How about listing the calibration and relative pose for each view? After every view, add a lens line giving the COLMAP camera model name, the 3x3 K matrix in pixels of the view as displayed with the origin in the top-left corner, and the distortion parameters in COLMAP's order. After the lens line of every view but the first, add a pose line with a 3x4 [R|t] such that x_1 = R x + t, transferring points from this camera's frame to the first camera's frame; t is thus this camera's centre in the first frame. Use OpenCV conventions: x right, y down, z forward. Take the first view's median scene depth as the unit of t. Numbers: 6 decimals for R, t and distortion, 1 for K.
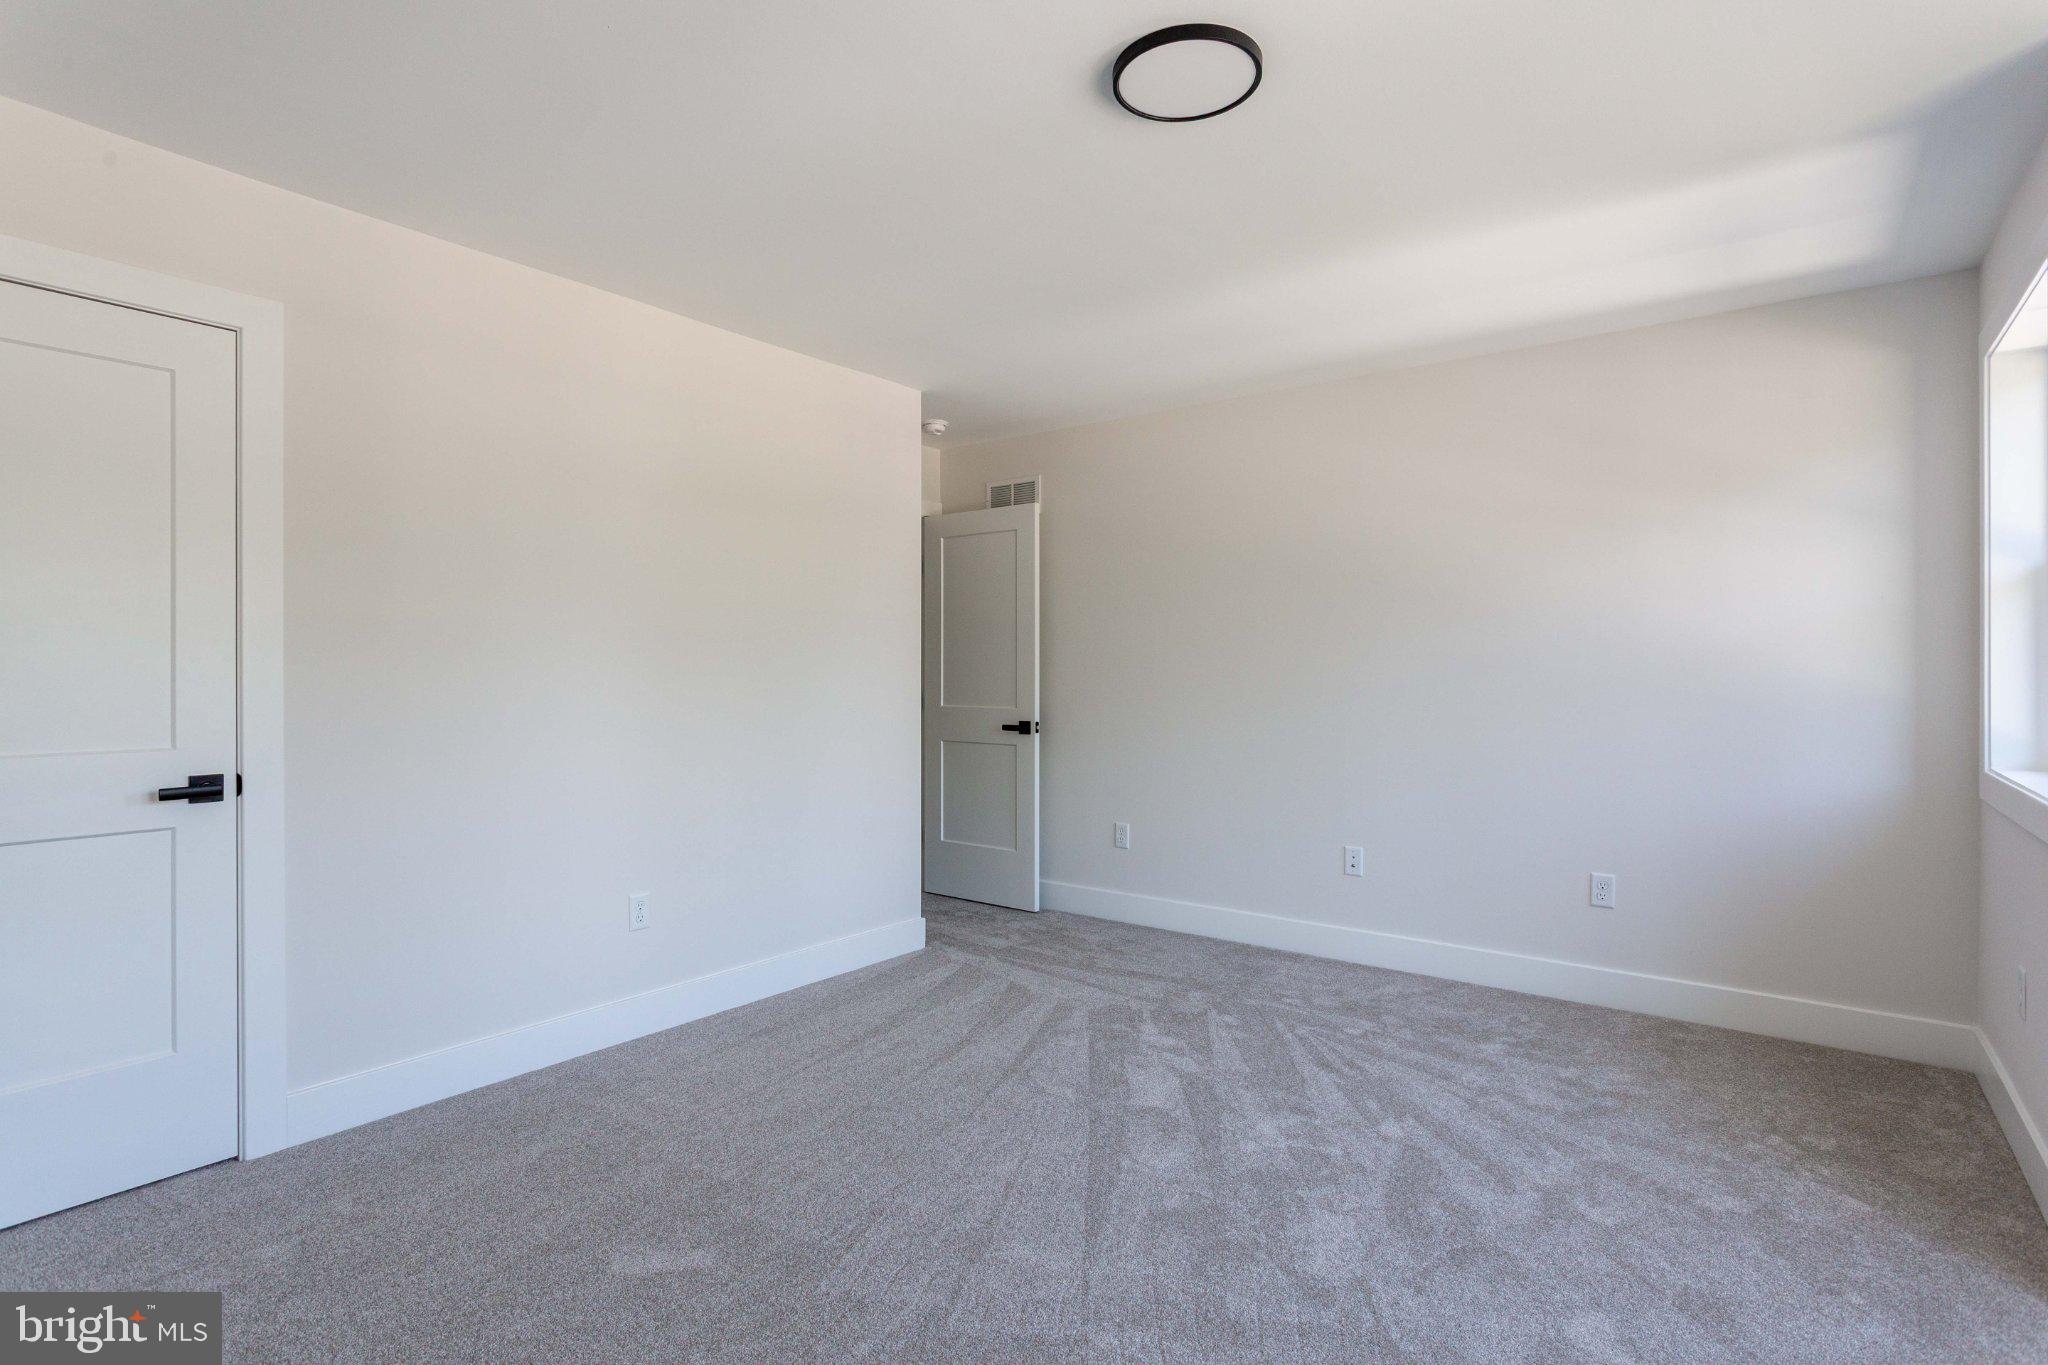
lens RADIAL K [[1009.3, 0, 1024.8], [0, 1009.3, 680.9], [0, 0, 1]] dist [-0.011545, 0.001765]
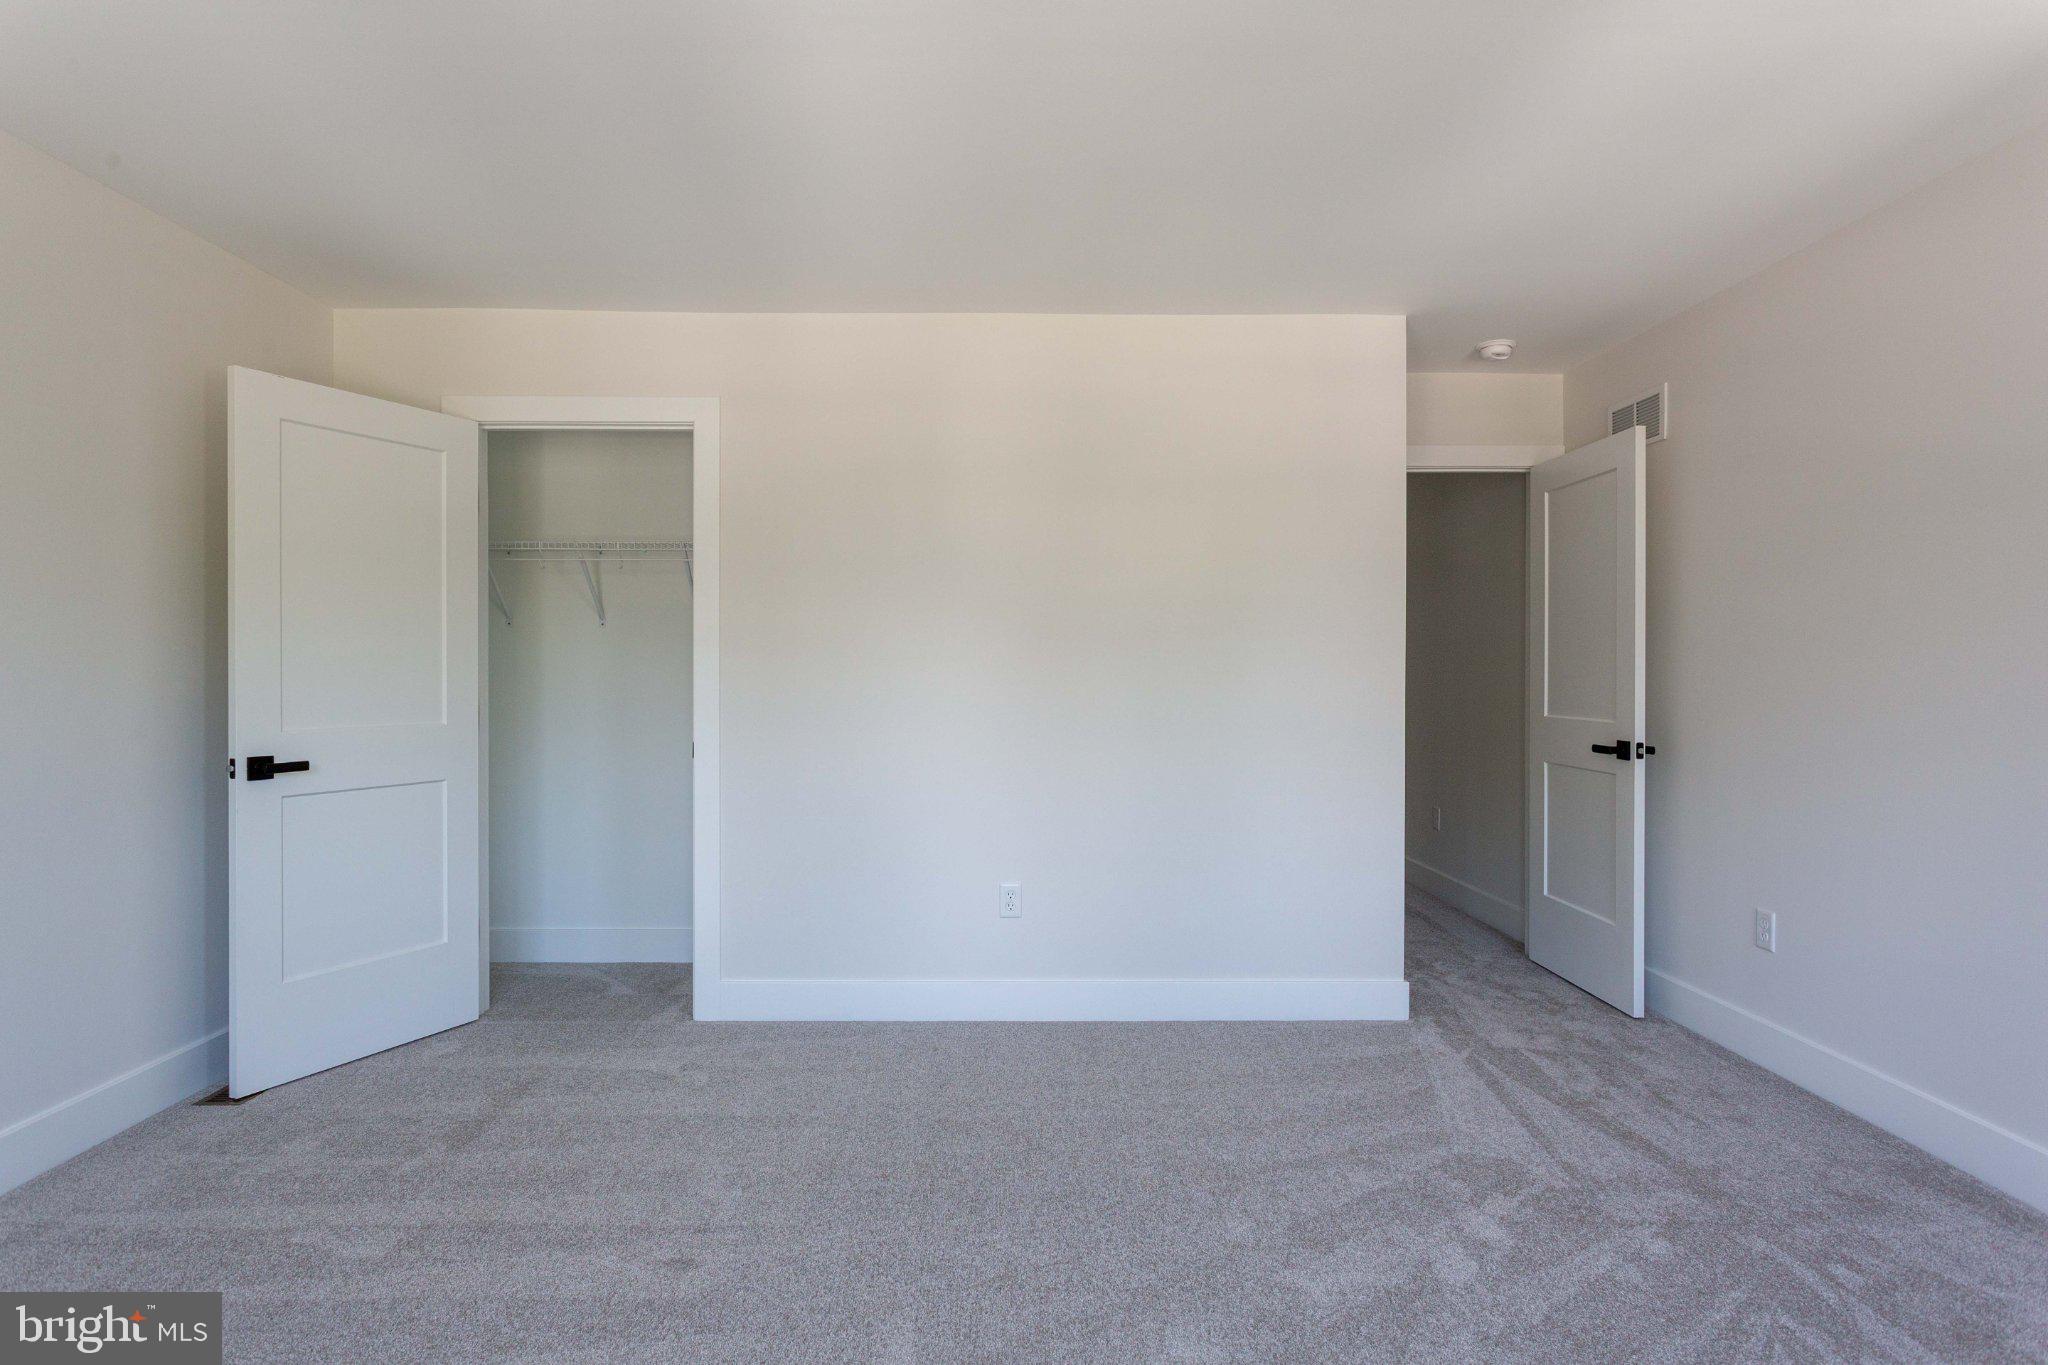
lens RADIAL K [[1087.7, 0, 1025.0], [0, 1087.7, 675.6], [0, 0, 1]] dist [0.007507, 0.001784]
pose [[0.620163, 0.009563, -0.784415, 0.426913], [-0.006900, 0.999954, 0.006736, -0.009802], [0.784443, 0.001235, 0.620200, 0.260389]]
